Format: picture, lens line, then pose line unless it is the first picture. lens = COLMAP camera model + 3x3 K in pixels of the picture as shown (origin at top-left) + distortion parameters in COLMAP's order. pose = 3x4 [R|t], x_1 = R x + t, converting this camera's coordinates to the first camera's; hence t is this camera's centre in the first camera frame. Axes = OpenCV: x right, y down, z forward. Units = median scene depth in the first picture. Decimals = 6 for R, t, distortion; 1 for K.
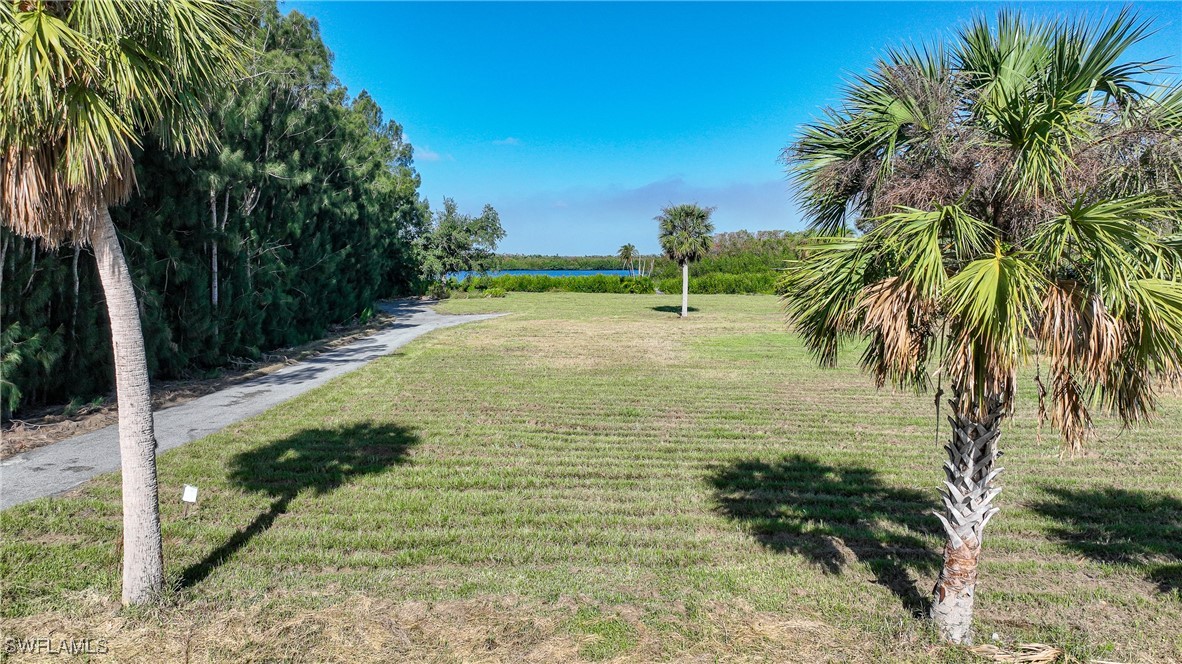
lens RADIAL K [[822.9, 0, 592.6], [0, 822.9, 335.0], [0, 0, 1]] dist [-0.002314, 0.014099]
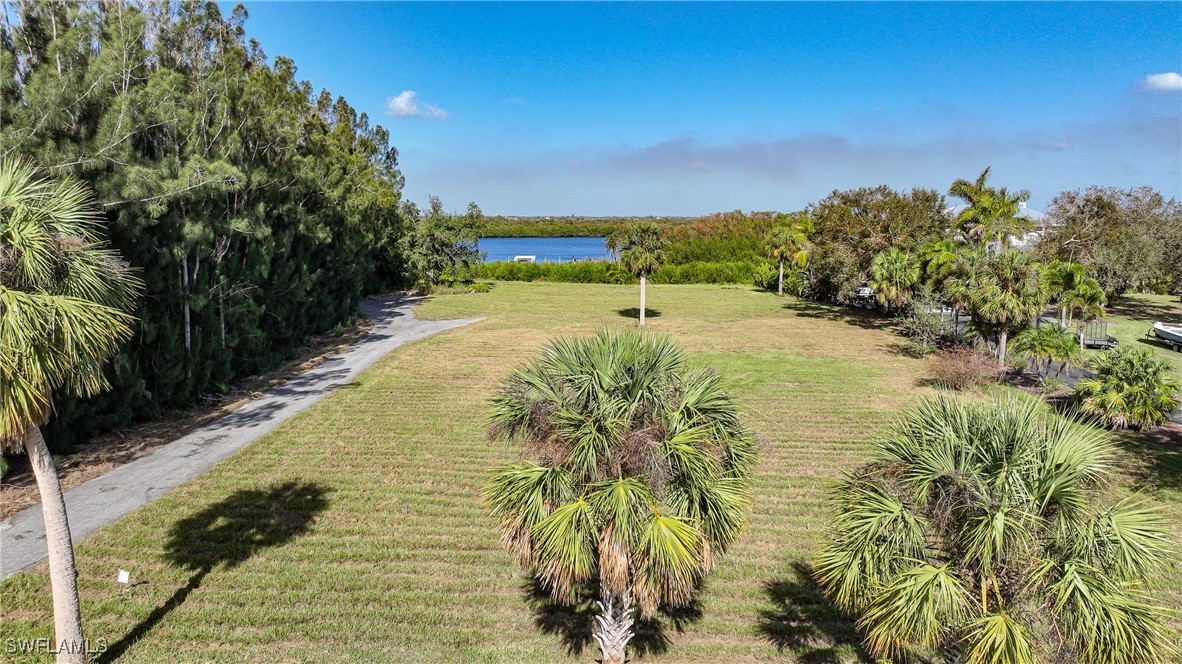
lens RADIAL K [[822.9, 0, 592.7], [0, 822.9, 338.2], [0, 0, 1]] dist [-0.002314, 0.014099]
pose [[0.999787, 0.003578, -0.020344, 0.092215], [-0.002499, 0.998602, 0.052806, -0.082275], [0.020504, -0.052744, 0.998398, -0.092975]]
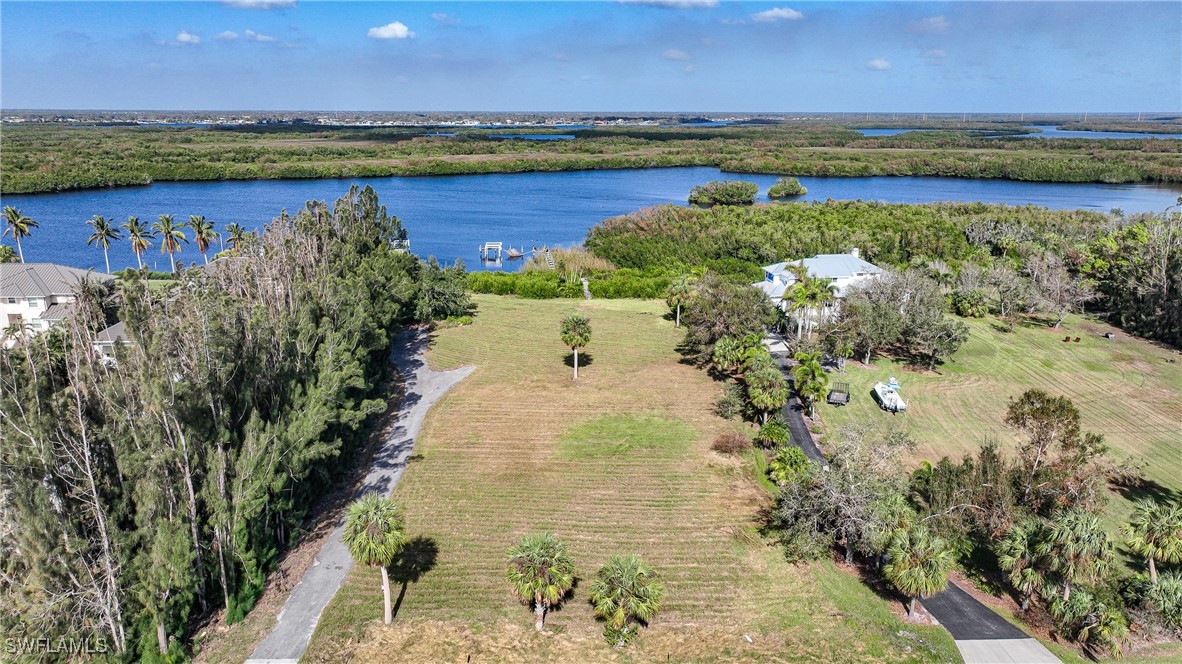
lens RADIAL K [[822.9, 0, 592.9], [0, 822.9, 338.6], [0, 0, 1]] dist [-0.002314, 0.014099]
pose [[0.999720, -0.007577, 0.022421, 0.145837], [0.003419, 0.983670, 0.179947, -0.541065], [-0.023418, -0.179820, 0.983421, -0.870072]]
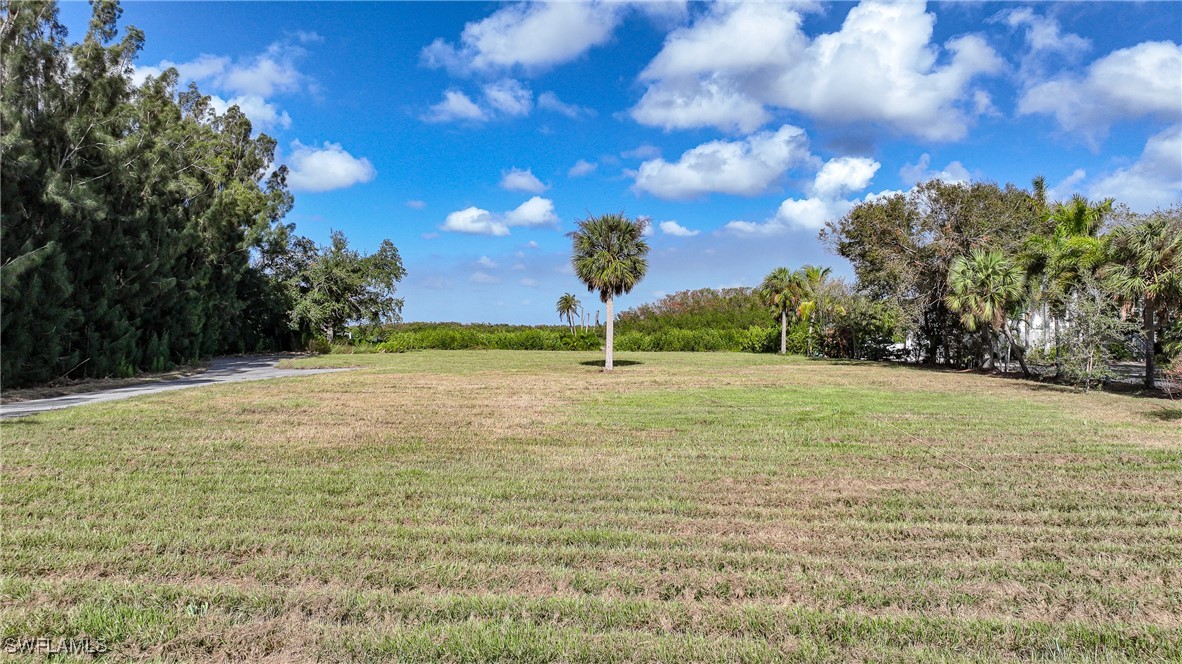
lens RADIAL K [[822.9, 0, 595.1], [0, 822.9, 325.5], [0, 0, 1]] dist [-0.002314, 0.014099]
pose [[0.999404, 0.002544, 0.034415, 0.099105], [0.000872, 0.995100, -0.098871, 0.013346], [-0.034498, 0.098842, 0.994505, 0.372757]]
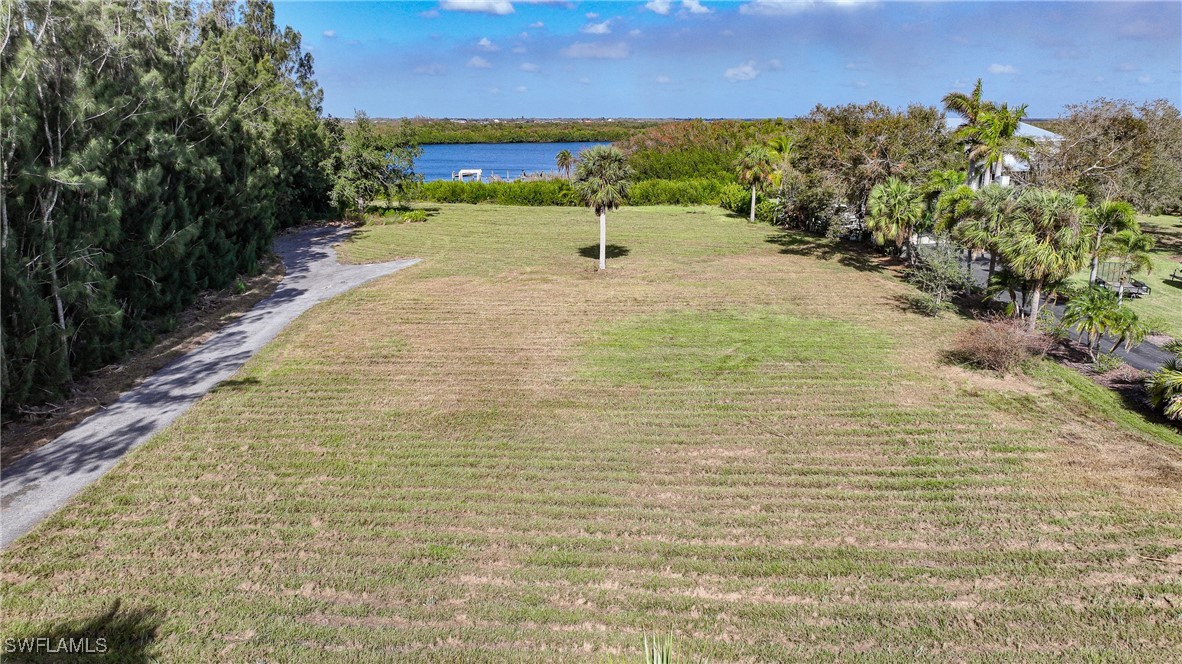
lens RADIAL K [[822.9, 0, 593.9], [0, 822.9, 330.7], [0, 0, 1]] dist [-0.002314, 0.014099]
pose [[0.999229, -0.013611, 0.036834, 0.089571], [0.007594, 0.987281, 0.158807, -0.133815], [-0.038527, -0.158404, 0.986622, 0.104773]]
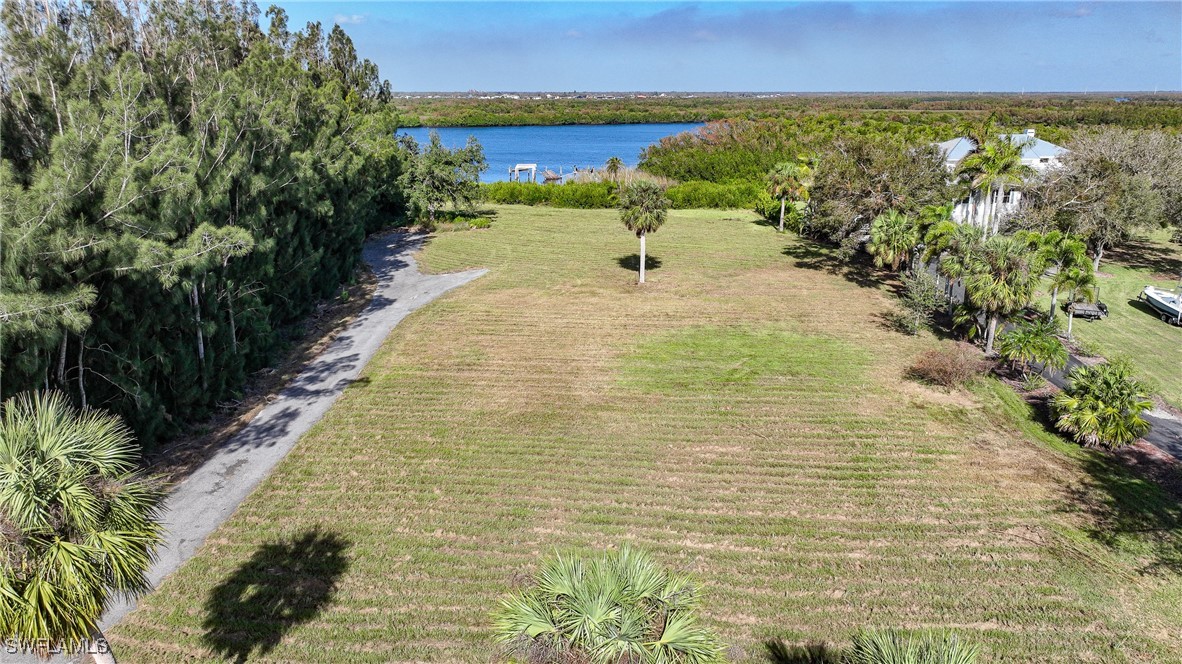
lens RADIAL K [[822.9, 0, 592.9], [0, 822.9, 334.1], [0, 0, 1]] dist [-0.002314, 0.014099]
pose [[0.999711, 0.002053, -0.023935, 0.097352], [0.002608, 0.981179, 0.193085, -0.219443], [0.023881, -0.193092, 0.980890, -0.104252]]
